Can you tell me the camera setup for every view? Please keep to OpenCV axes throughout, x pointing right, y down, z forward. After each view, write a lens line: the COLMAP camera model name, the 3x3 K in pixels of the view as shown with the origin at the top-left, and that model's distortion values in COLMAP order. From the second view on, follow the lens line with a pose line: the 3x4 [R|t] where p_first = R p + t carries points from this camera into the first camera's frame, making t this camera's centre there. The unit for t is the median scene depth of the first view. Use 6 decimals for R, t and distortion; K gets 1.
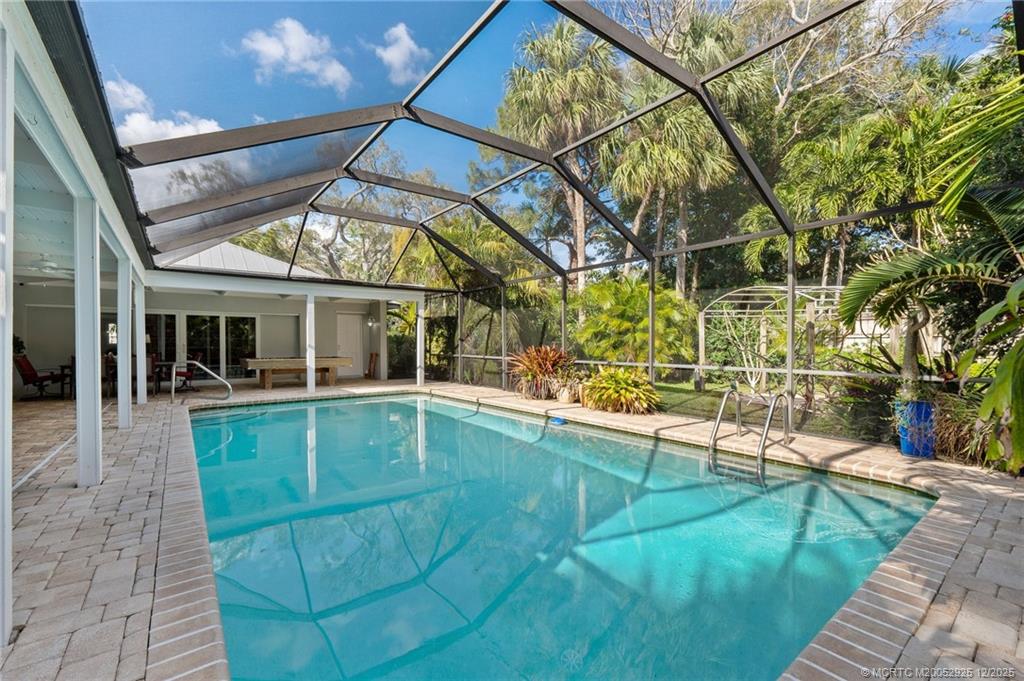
lens RADIAL K [[436.4, 0, 512.0], [0, 436.4, 340.5], [0, 0, 1]] dist [0.000444, -0.000171]
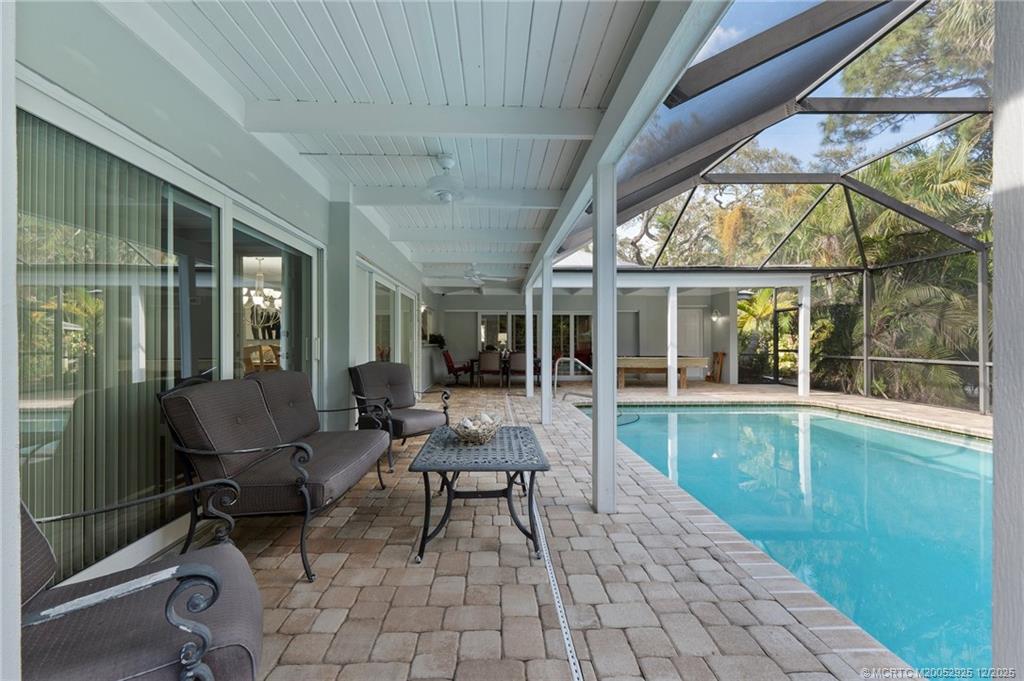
lens RADIAL K [[437.7, 0, 498.4], [0, 437.7, 333.3], [0, 0, 1]] dist [0.001596, -0.000014]
pose [[0.800806, -0.009471, -0.598849, -0.190633], [0.003911, 0.999936, -0.010585, -0.000429], [0.598911, 0.006135, 0.800792, 0.062238]]
